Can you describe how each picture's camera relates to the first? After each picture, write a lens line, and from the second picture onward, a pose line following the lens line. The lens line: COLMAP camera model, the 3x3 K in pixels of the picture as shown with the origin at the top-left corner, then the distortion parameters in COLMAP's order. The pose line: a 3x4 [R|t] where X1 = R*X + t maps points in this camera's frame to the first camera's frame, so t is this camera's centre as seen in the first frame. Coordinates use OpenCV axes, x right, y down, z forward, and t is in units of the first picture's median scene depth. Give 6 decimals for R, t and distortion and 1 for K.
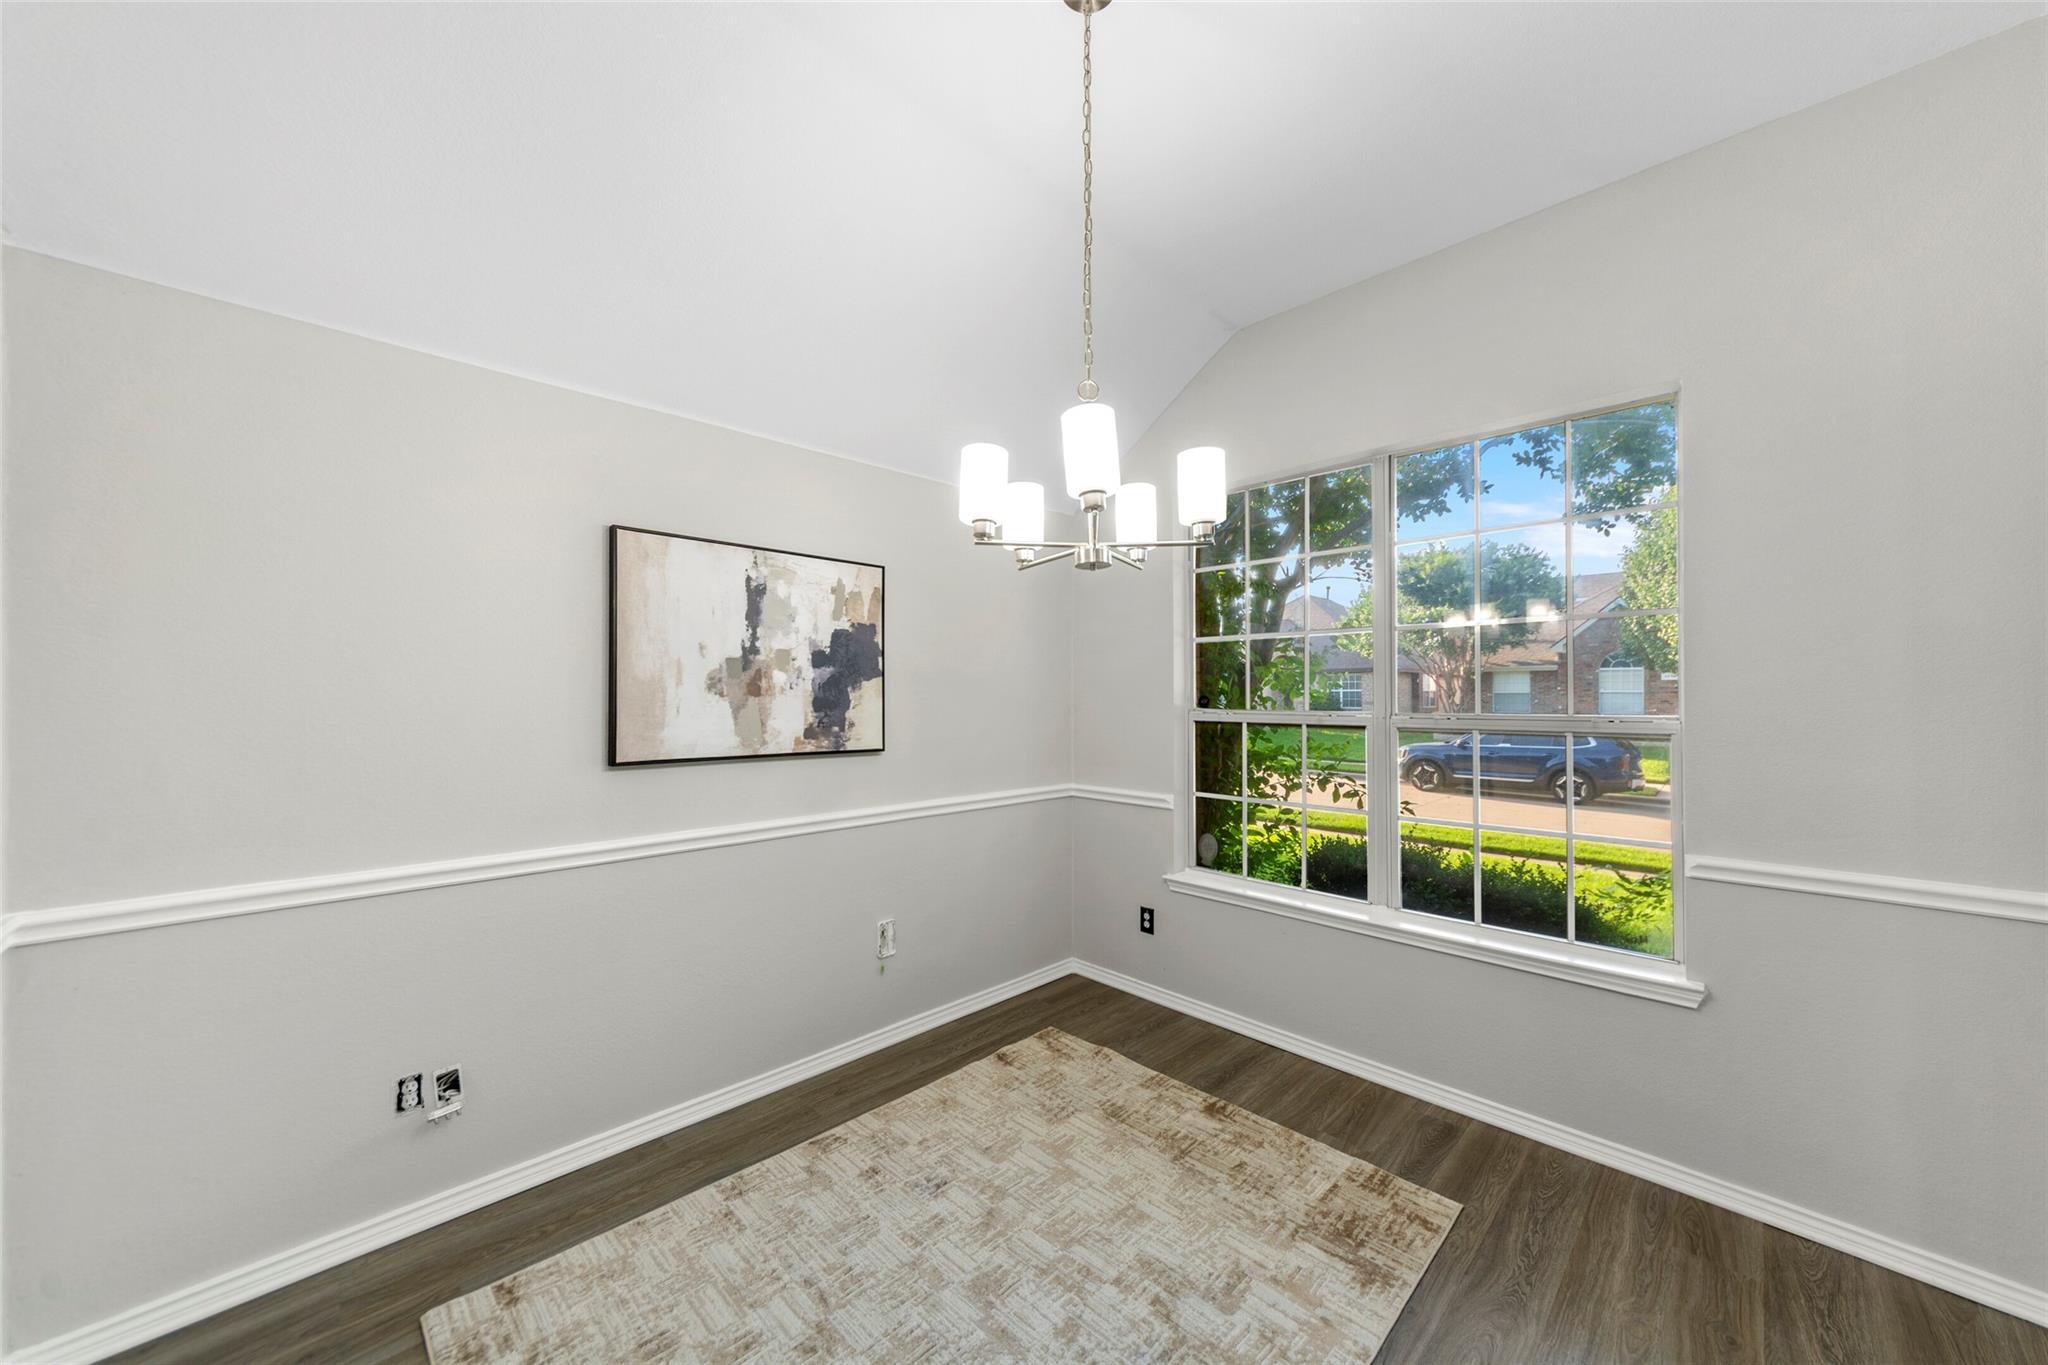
lens RADIAL K [[739.1, 0, 1039.8], [0, 739.1, 692.2], [0, 0, 1]] dist [0.001455, -0.001425]
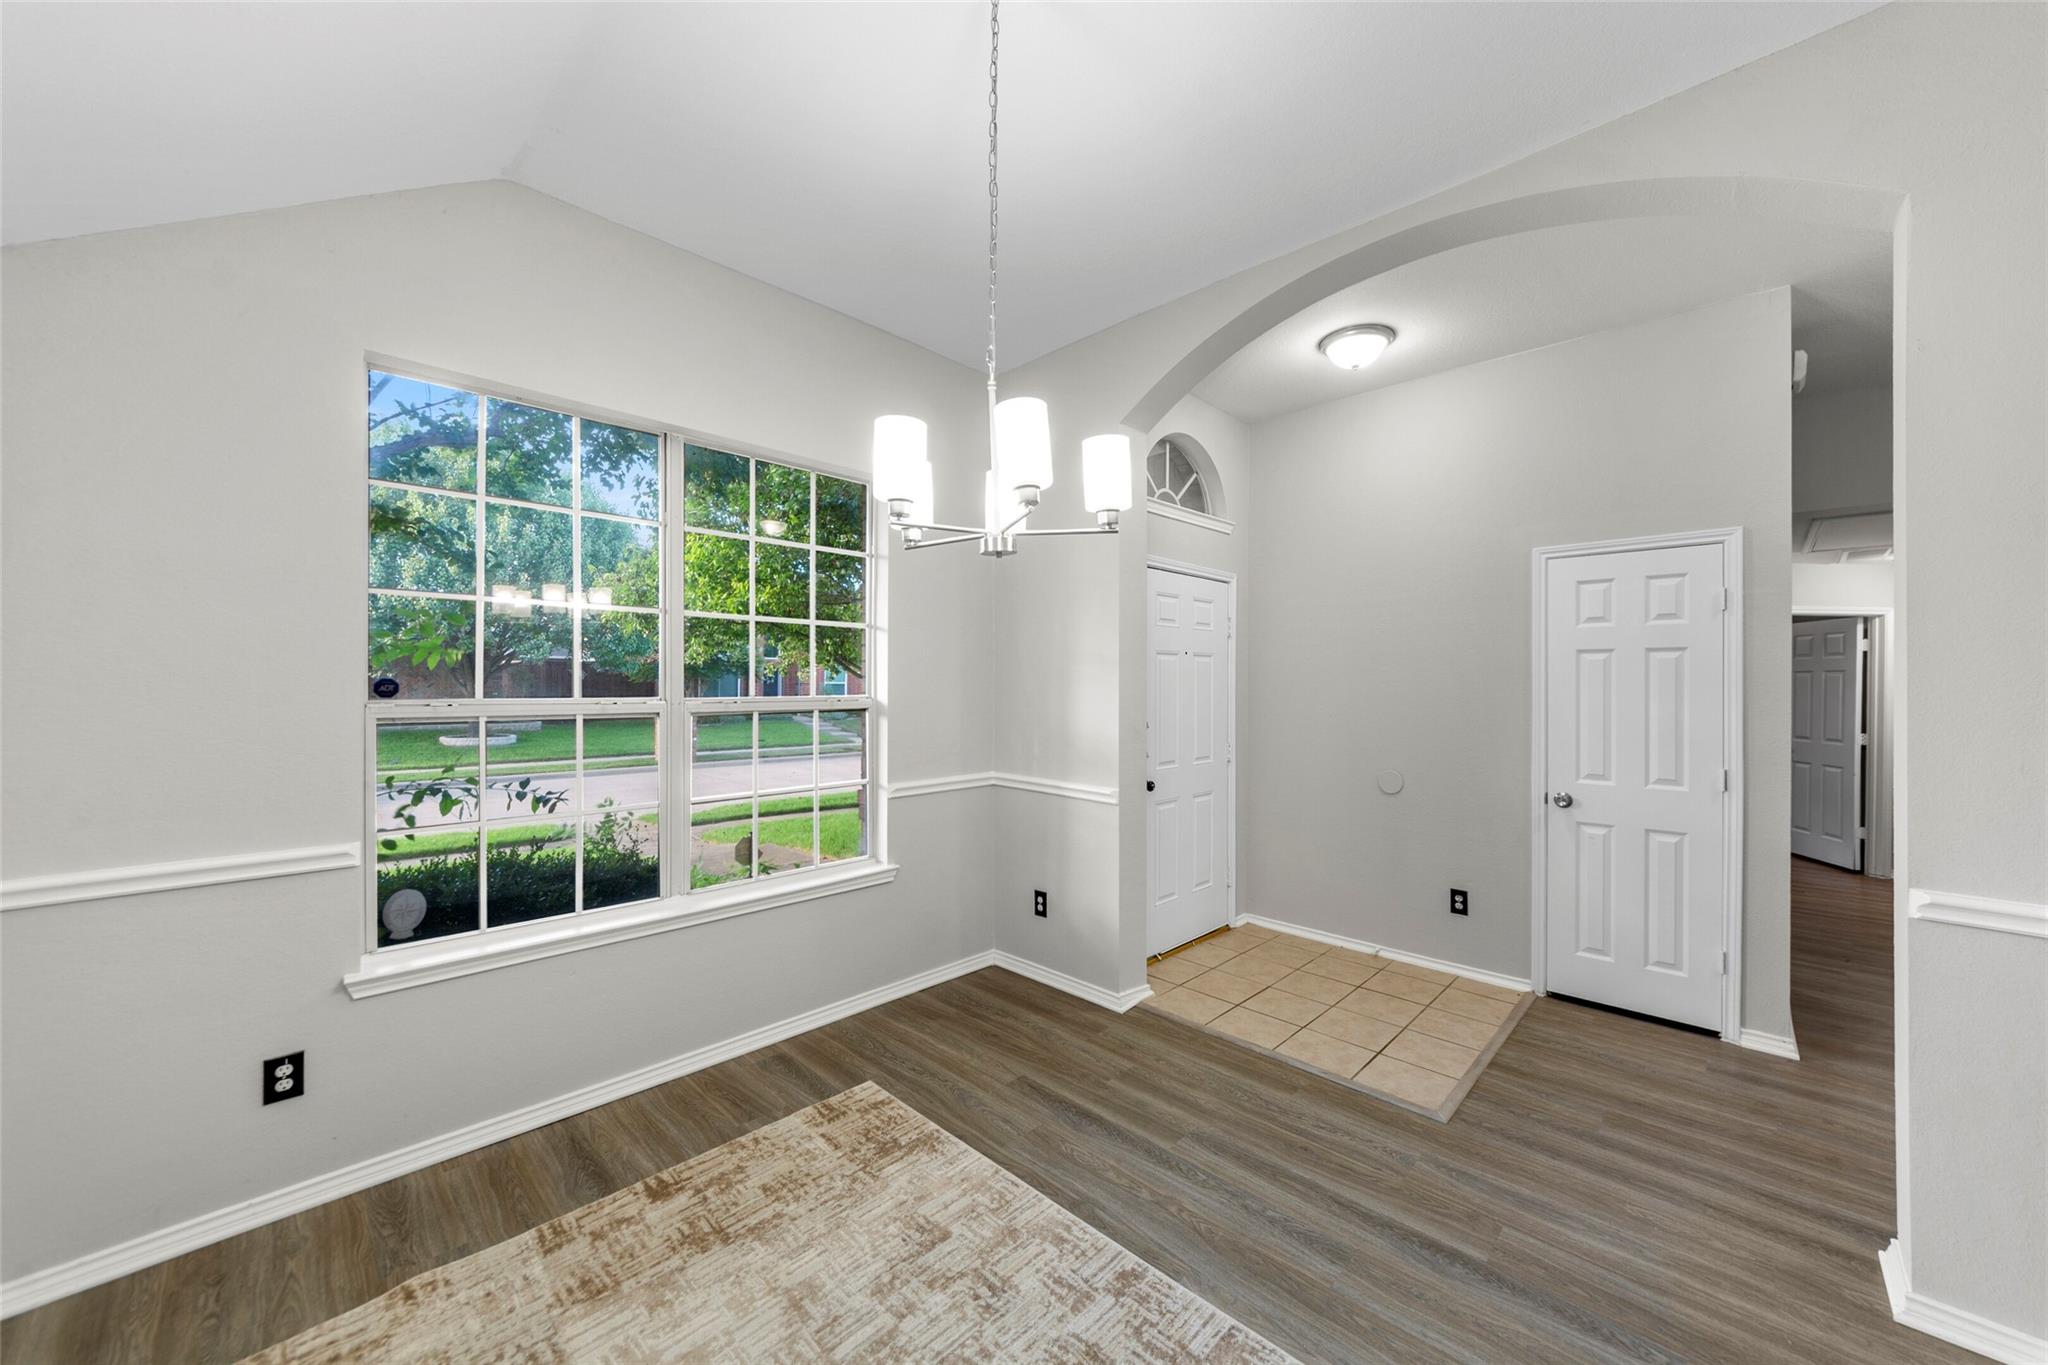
lens RADIAL K [[739.1, 0, 1038.8], [0, 739.1, 667.3], [0, 0, 1]] dist [0.001455, -0.001425]
pose [[0.003884, 0.016230, 0.999861, -0.626051], [-0.004780, 0.999857, -0.016211, 0.000478], [-0.999981, -0.004717, 0.003961, 0.620445]]
